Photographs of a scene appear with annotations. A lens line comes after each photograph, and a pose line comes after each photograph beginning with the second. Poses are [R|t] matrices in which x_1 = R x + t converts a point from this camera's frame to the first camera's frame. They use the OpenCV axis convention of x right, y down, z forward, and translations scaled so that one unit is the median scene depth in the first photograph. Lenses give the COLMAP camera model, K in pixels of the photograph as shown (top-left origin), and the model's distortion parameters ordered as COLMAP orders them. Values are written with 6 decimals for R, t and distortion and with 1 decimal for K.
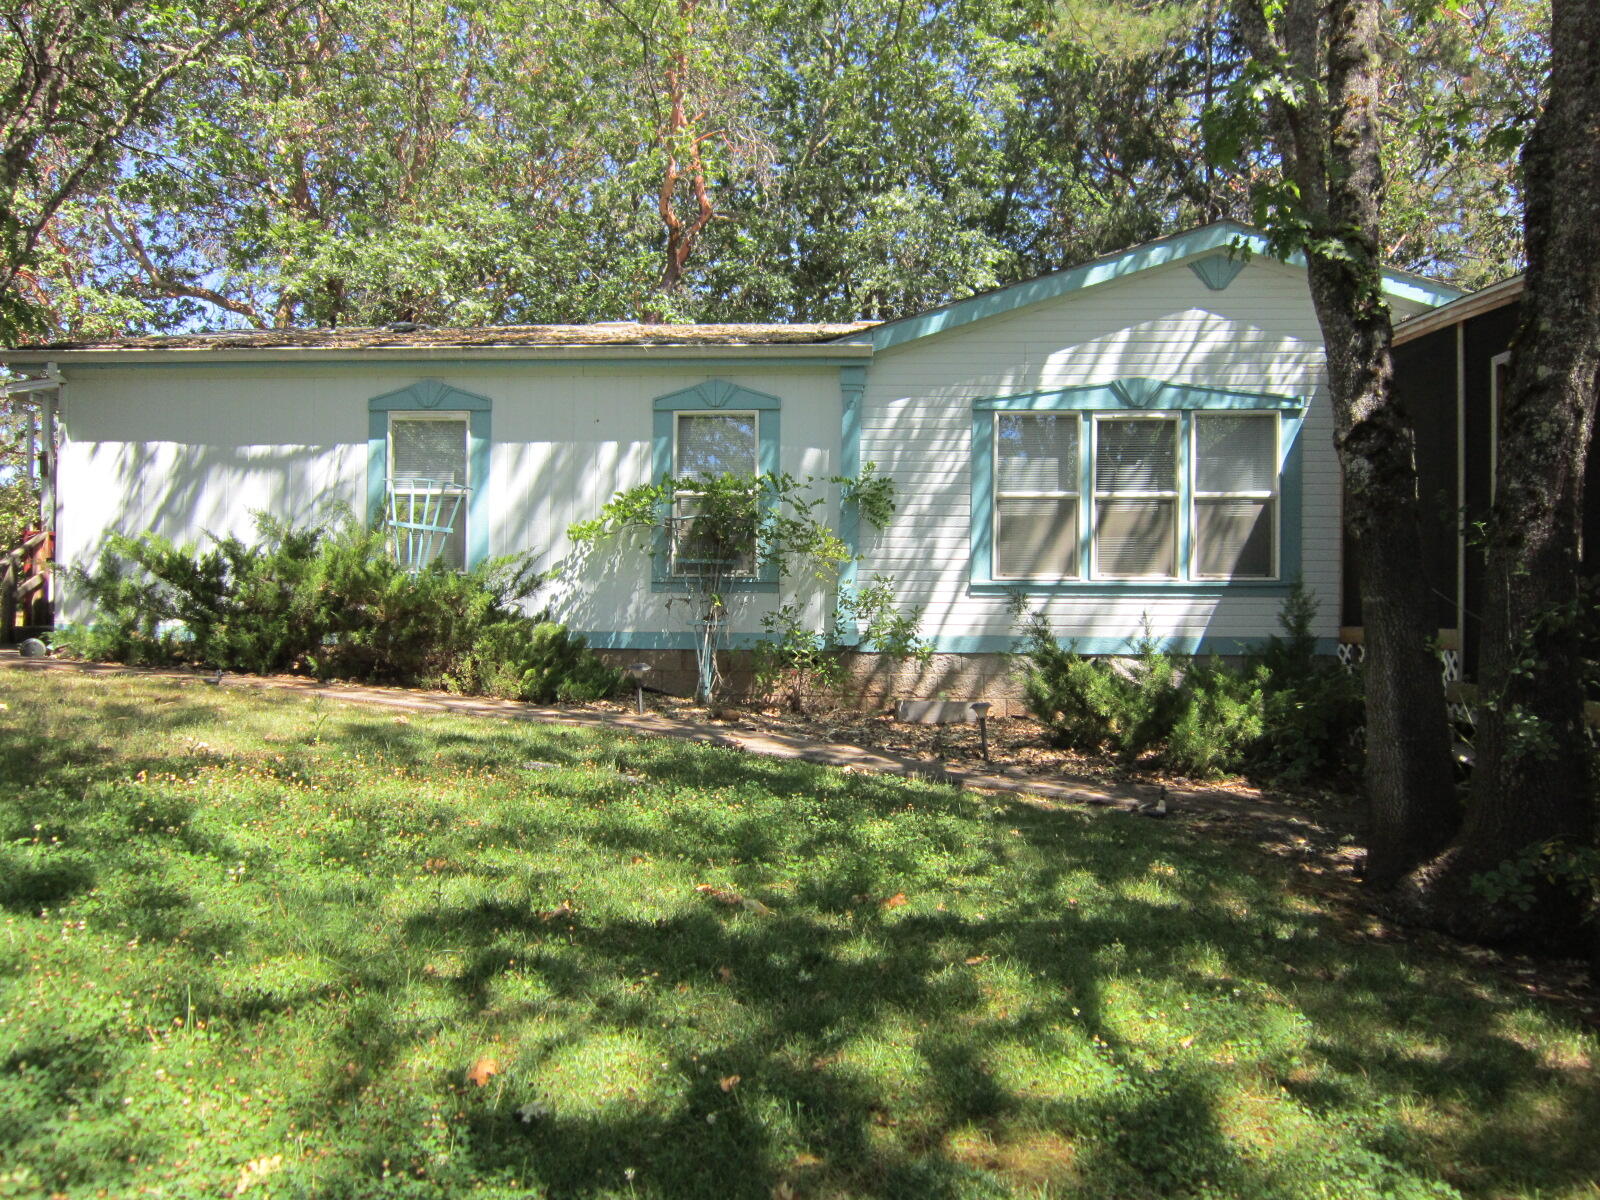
lens RADIAL K [[1291.4, 0, 800.0], [0, 1291.4, 600.0], [0, 0, 1]] dist [-0.026538, -0.001792]
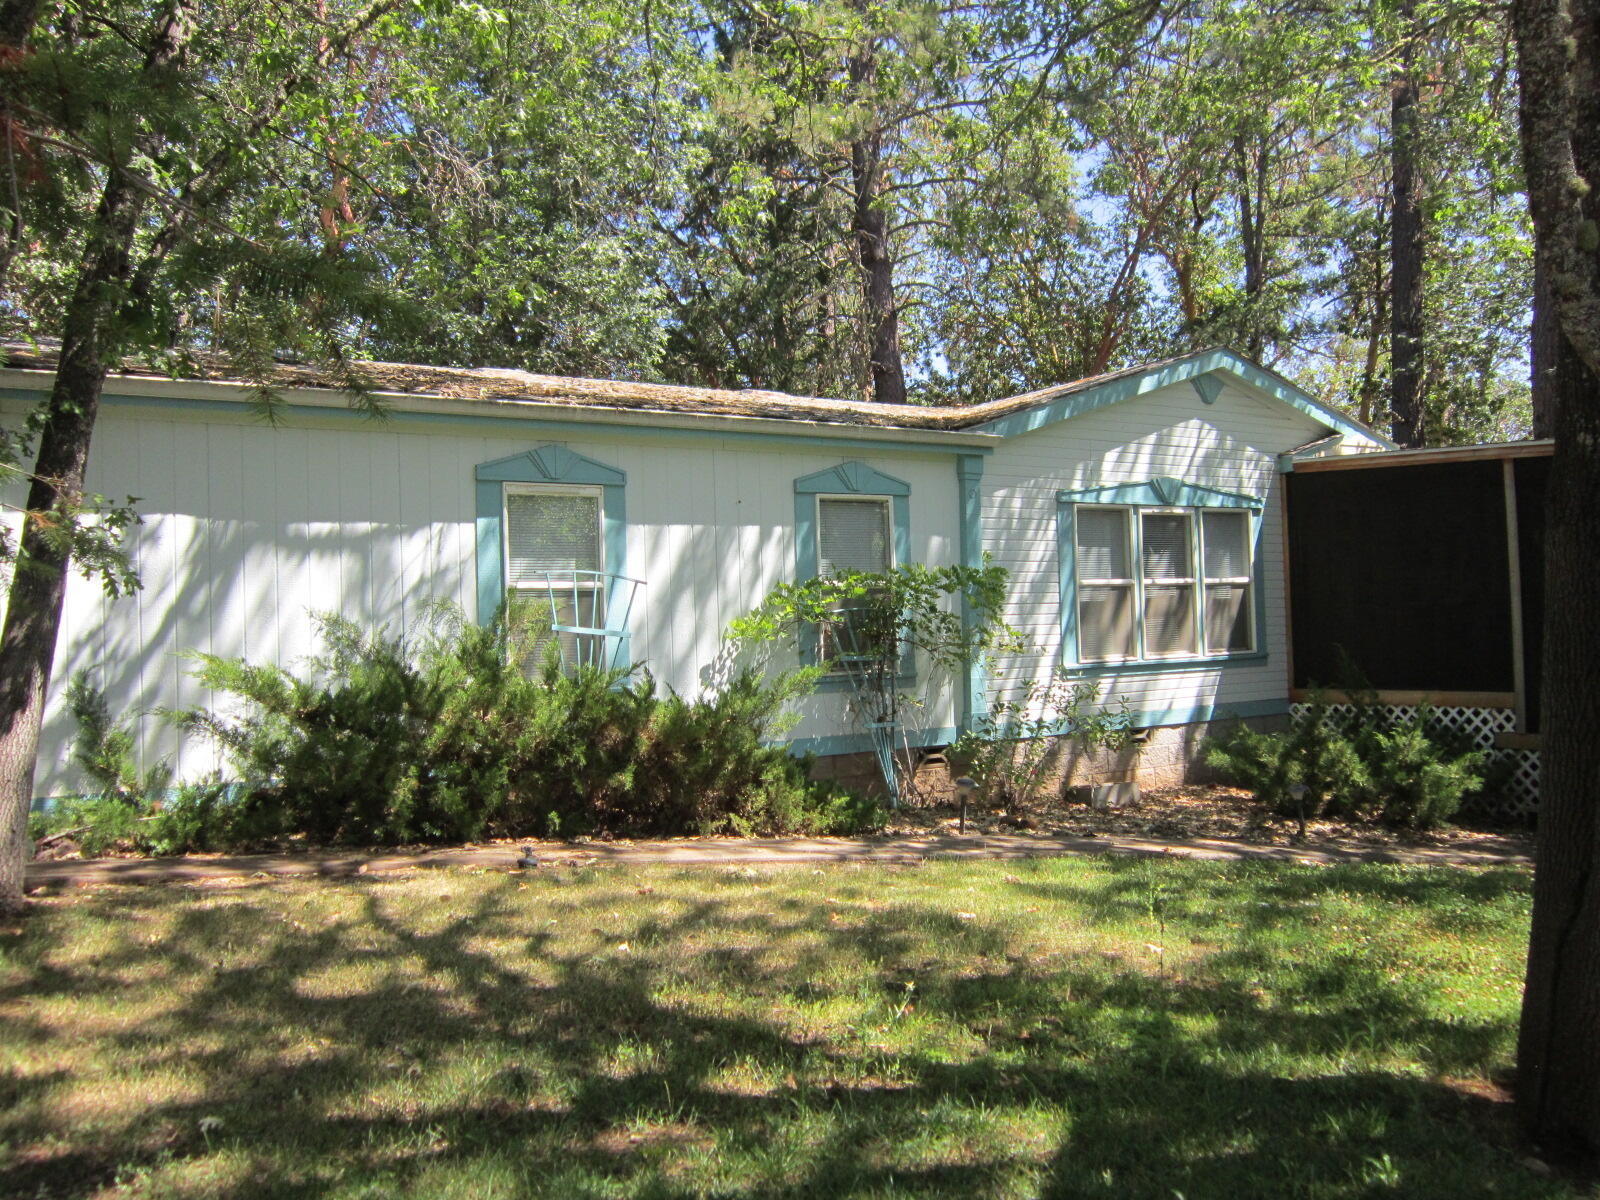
lens RADIAL K [[1291.4, 0, 800.0], [0, 1291.4, 600.0], [0, 0, 1]] dist [-0.026538, -0.001792]
pose [[0.818951, -0.018309, 0.573572, -0.638425], [0.035039, 0.999221, -0.018132, -0.056038], [-0.572793, 0.034946, 0.818955, 0.265682]]
